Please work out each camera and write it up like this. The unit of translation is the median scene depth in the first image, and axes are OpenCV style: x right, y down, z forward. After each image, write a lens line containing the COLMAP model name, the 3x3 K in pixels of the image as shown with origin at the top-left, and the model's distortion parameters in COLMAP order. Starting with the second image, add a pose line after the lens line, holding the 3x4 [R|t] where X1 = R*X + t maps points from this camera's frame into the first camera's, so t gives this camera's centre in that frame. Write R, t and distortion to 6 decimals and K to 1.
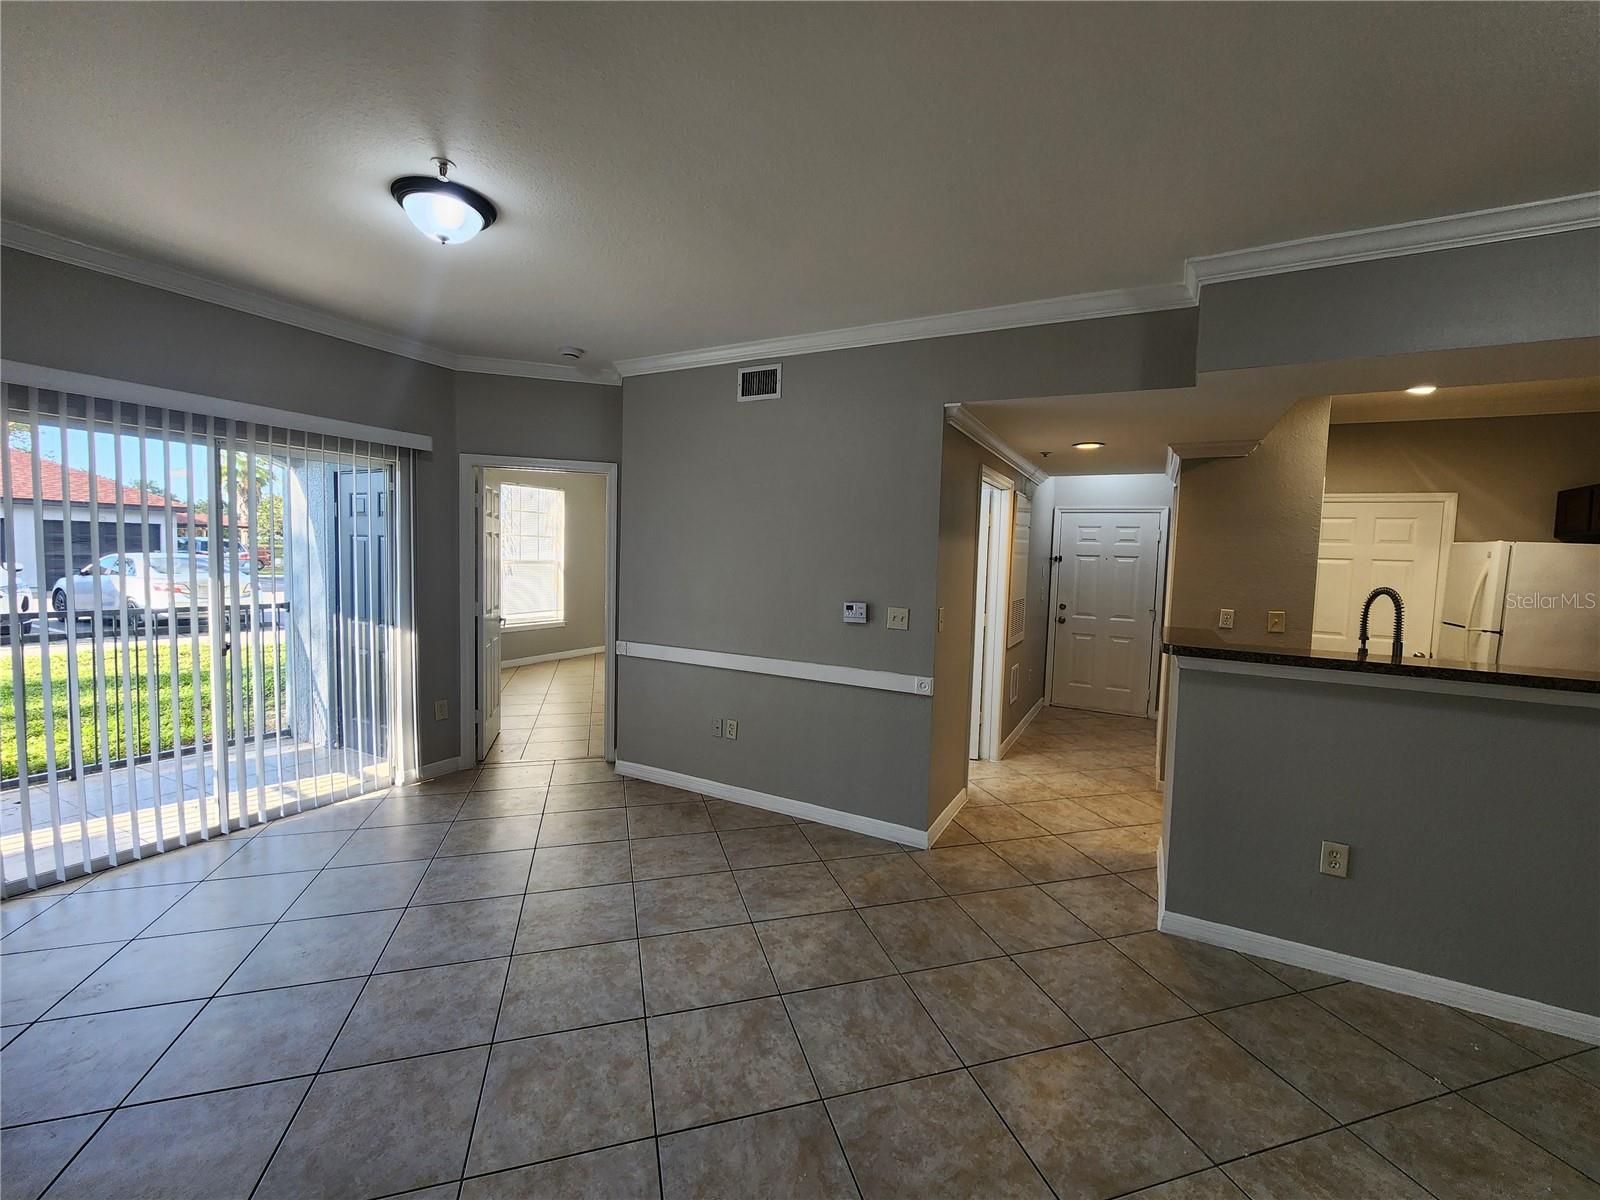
lens RADIAL K [[642.7, 0, 800.0], [0, 642.7, 600.0], [0, 0, 1]] dist [-0.029415, 0.000037]
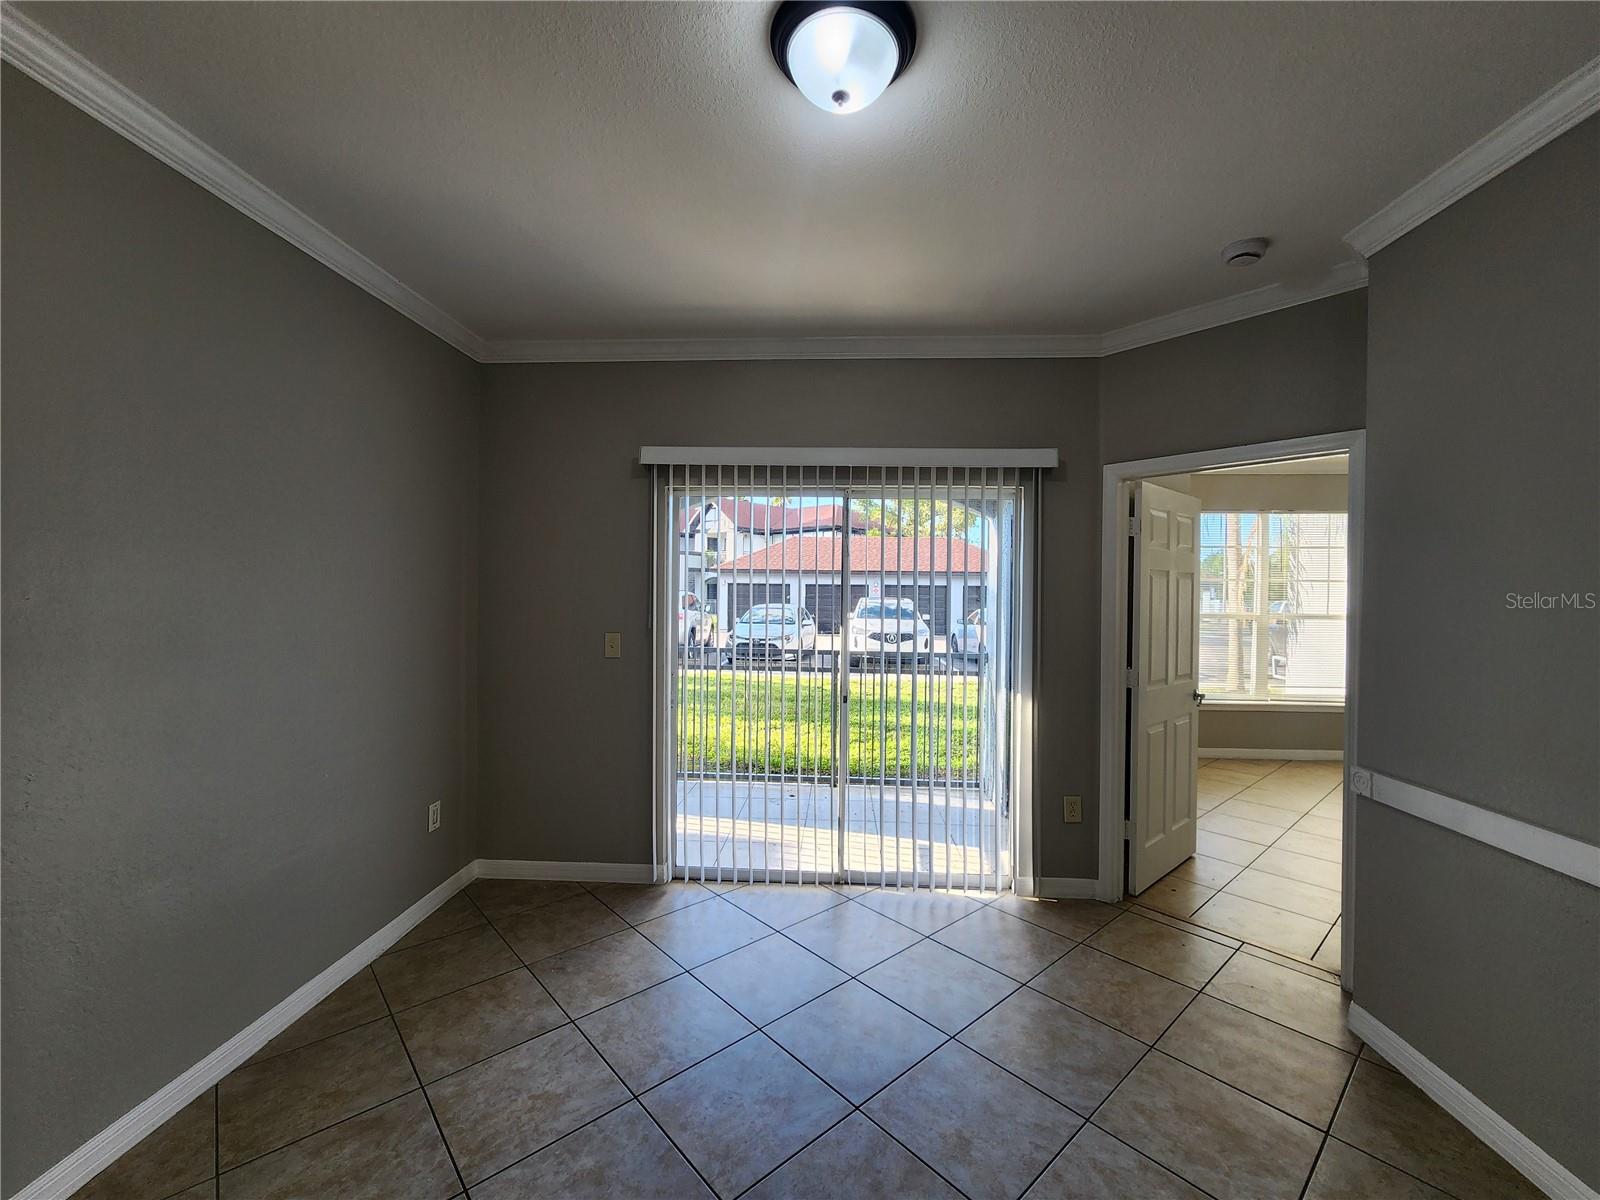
lens RADIAL K [[642.7, 0, 800.0], [0, 642.7, 600.0], [0, 0, 1]] dist [-0.029415, 0.000037]
pose [[0.396791, -0.021117, -0.917666, 0.001290], [-0.057342, 0.997212, -0.047741, -0.017132], [0.916116, 0.071564, 0.394475, 0.378179]]
